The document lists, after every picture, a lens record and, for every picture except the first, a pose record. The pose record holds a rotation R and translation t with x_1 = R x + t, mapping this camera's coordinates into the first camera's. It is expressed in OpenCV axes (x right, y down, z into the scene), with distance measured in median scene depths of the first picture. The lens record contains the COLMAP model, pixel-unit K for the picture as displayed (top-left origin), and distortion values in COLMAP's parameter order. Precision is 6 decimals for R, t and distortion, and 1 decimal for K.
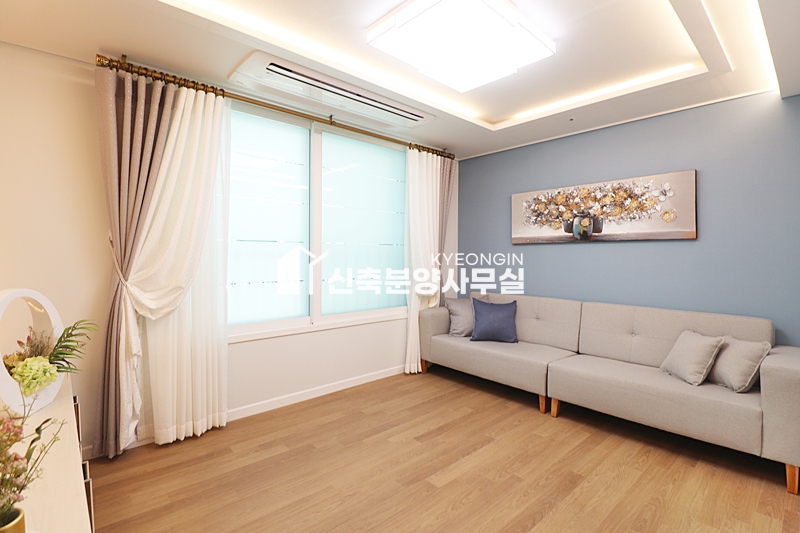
lens RADIAL K [[370.1, 0, 389.7], [0, 370.1, 255.0], [0, 0, 1]] dist [-0.001447, -0.010866]
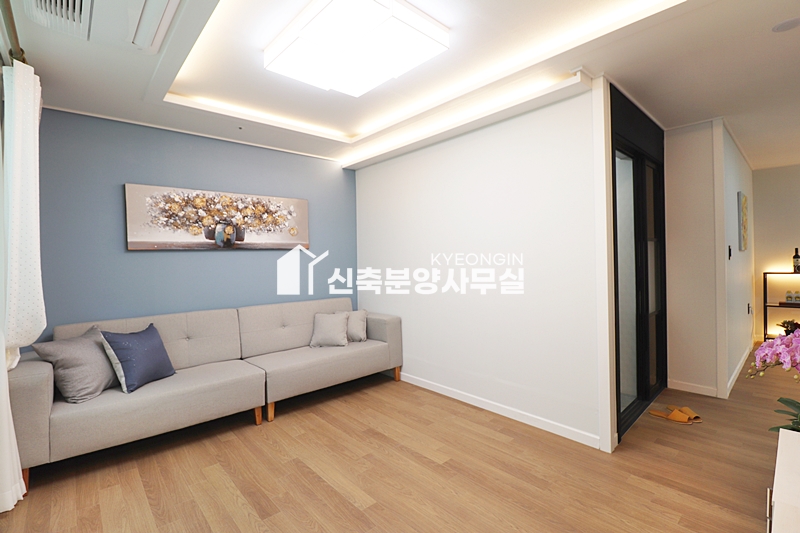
lens RADIAL K [[370.1, 0, 398.9], [0, 370.1, 256.3], [0, 0, 1]] dist [-0.001447, -0.010866]
pose [[-0.003315, 0.001236, 0.999994, -0.524405], [0.021066, 0.999777, -0.001165, -0.006637], [-0.999773, 0.021062, -0.003340, 0.585191]]
